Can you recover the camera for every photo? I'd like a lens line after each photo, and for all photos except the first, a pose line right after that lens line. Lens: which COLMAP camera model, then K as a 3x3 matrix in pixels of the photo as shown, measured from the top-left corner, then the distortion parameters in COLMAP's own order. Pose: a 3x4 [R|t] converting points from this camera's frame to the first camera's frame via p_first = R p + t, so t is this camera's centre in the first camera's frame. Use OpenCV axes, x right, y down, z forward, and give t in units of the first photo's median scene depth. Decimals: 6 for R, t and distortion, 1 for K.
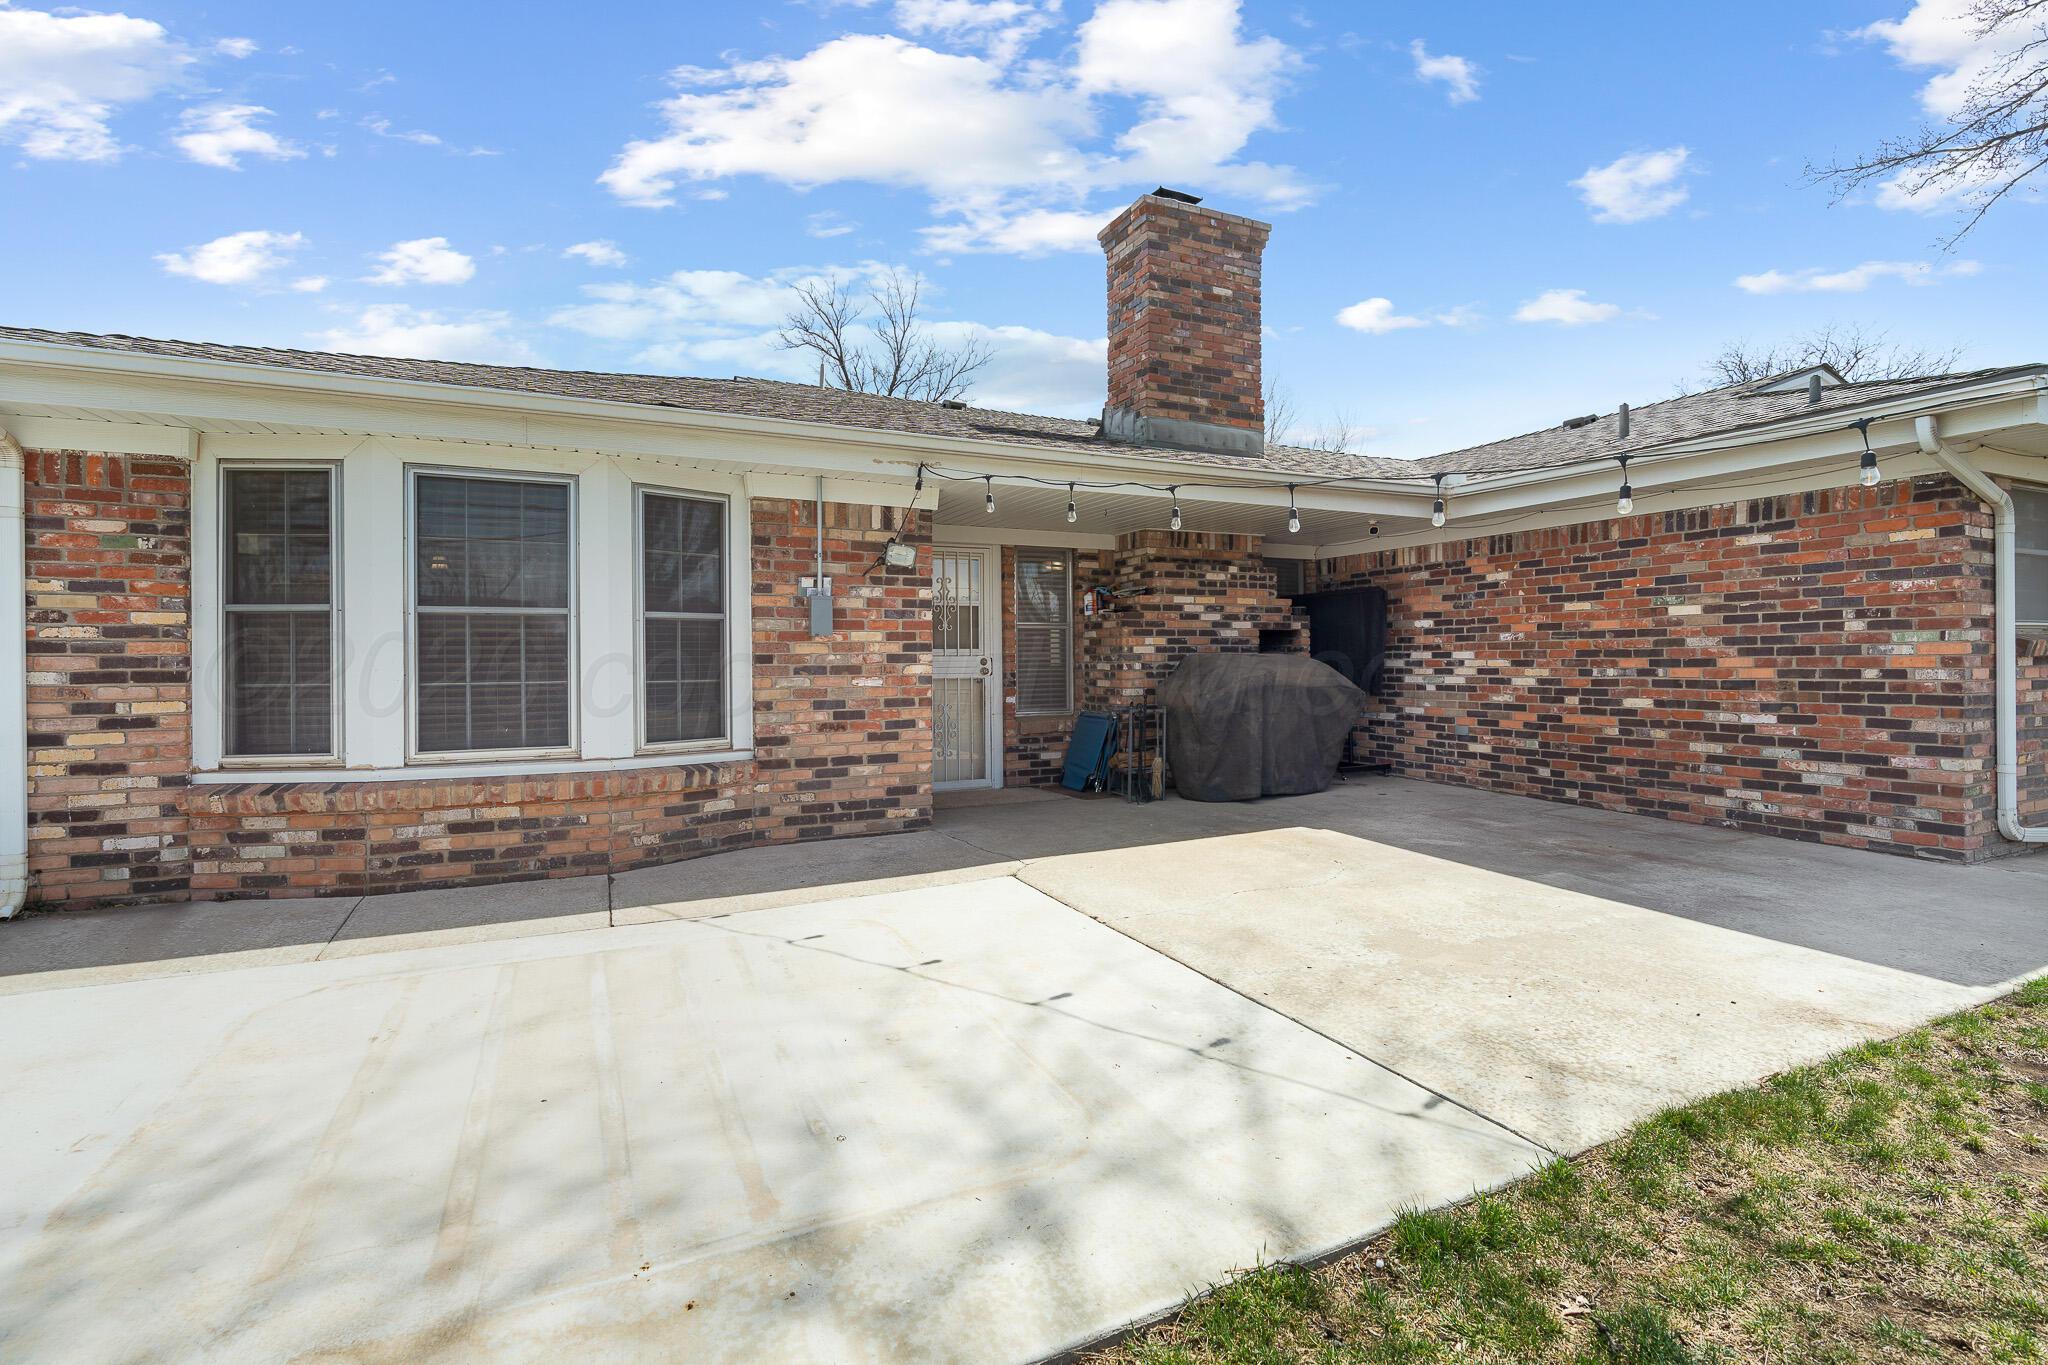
lens RADIAL K [[922.2, 0, 1021.1], [0, 922.2, 653.9], [0, 0, 1]] dist [-0.006476, 0.000381]
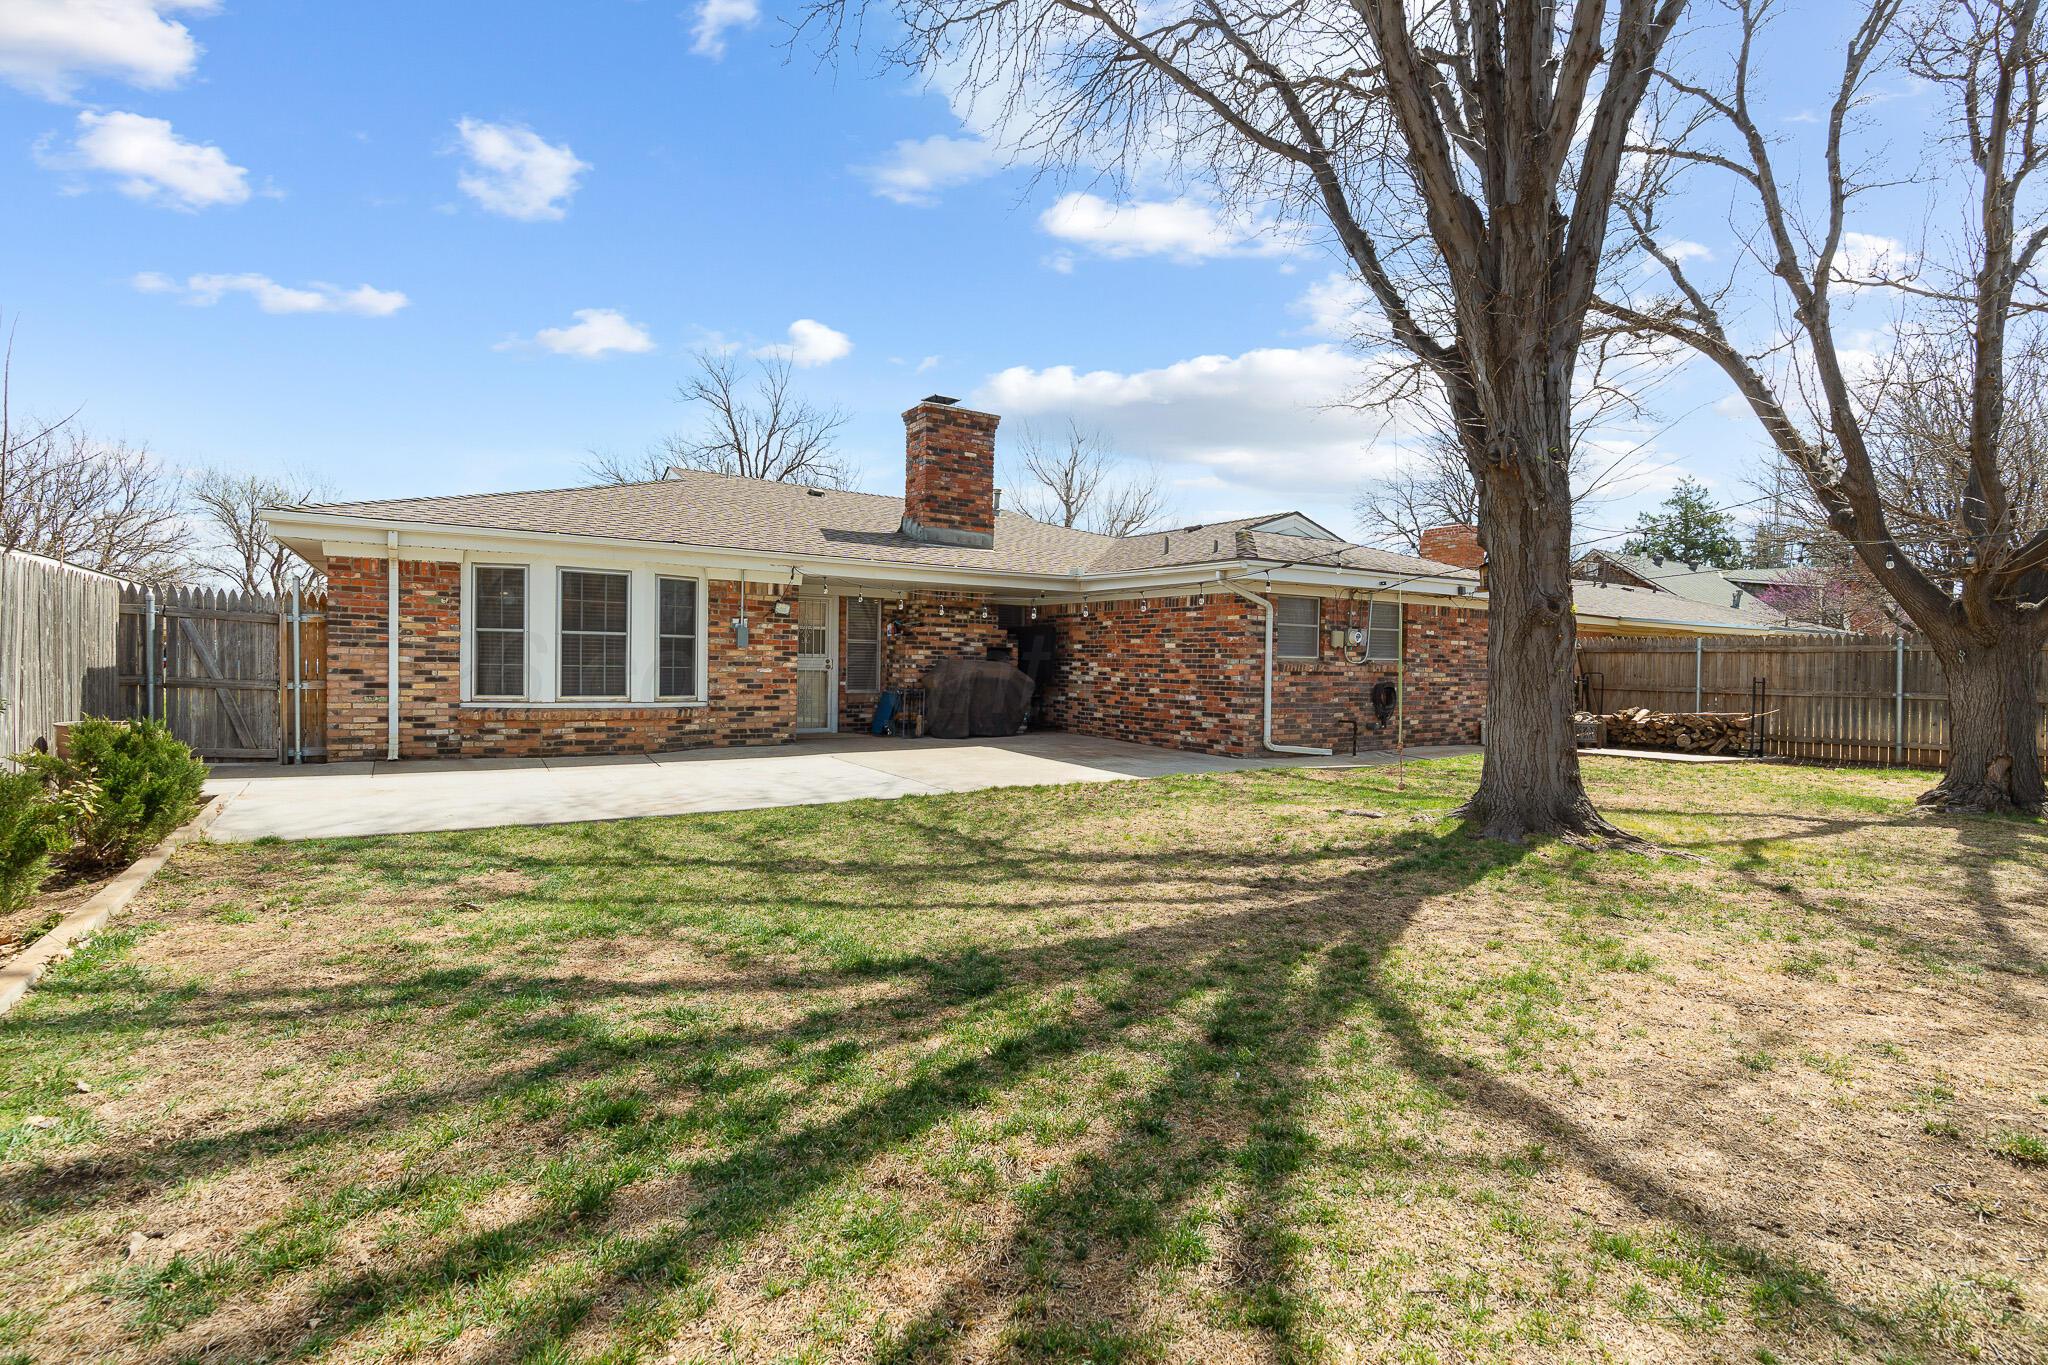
lens RADIAL K [[911.4, 0, 1009.5], [0, 911.4, 680.9], [0, 0, 1]] dist [-0.001824, 0.000081]
pose [[0.991437, 0.023168, 0.128513, 0.114705], [-0.027001, 0.999239, 0.028162, -0.017853], [-0.127762, -0.031390, 0.991308, -1.096674]]
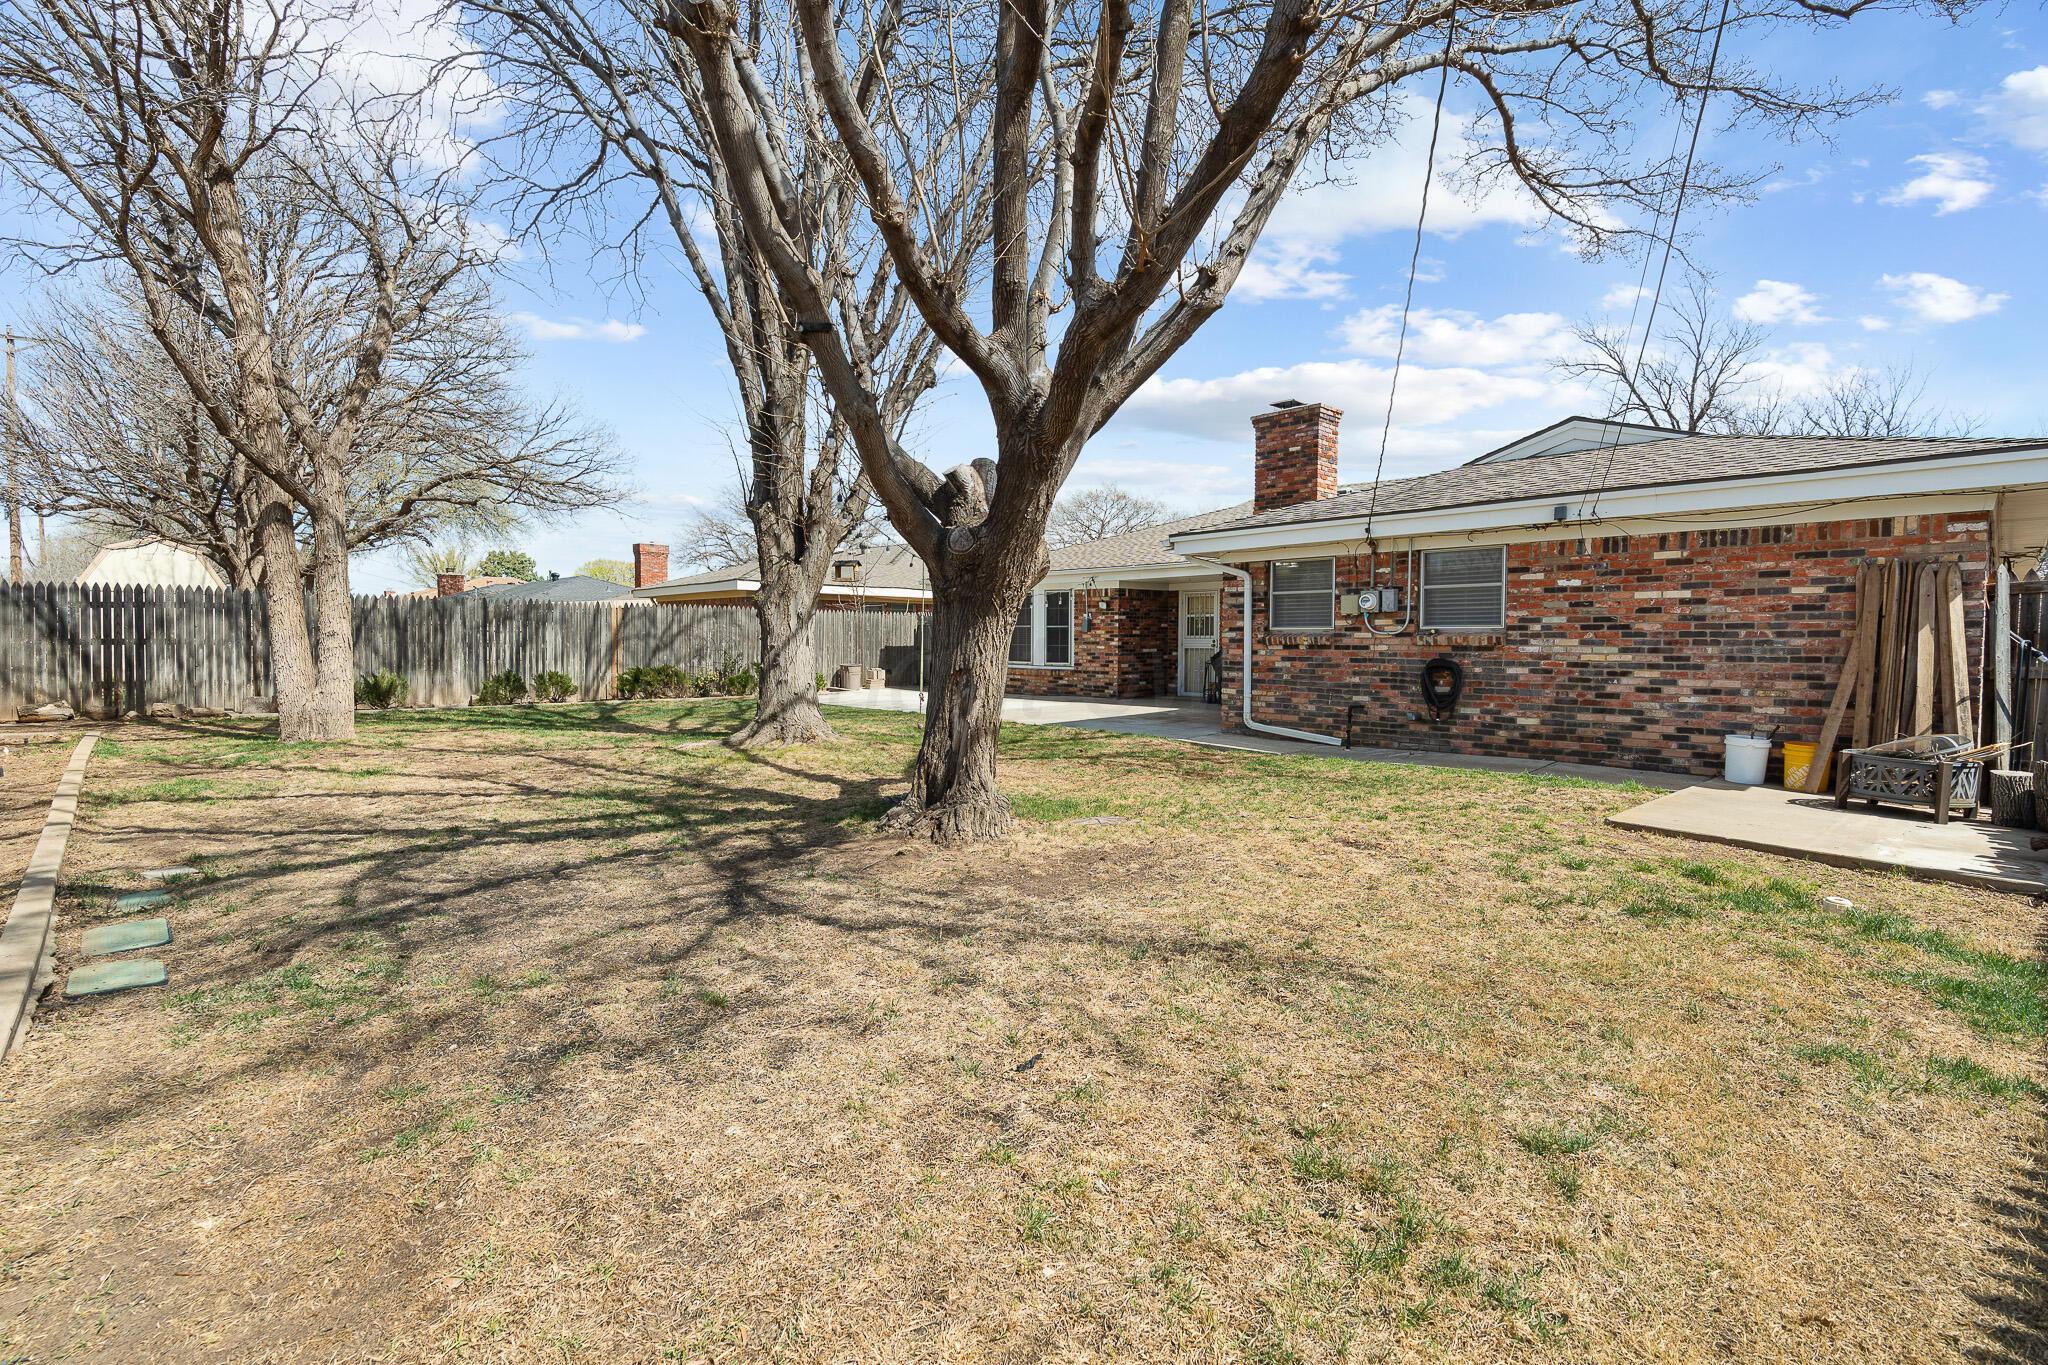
lens RADIAL K [[922.2, 0, 1021.1], [0, 922.2, 653.9], [0, 0, 1]] dist [-0.006476, 0.000381]
pose [[0.305690, 0.025841, -0.951780, 2.739449], [-0.000096, 0.999632, 0.027110, -0.030808], [0.952131, -0.008196, 0.305581, -0.180926]]
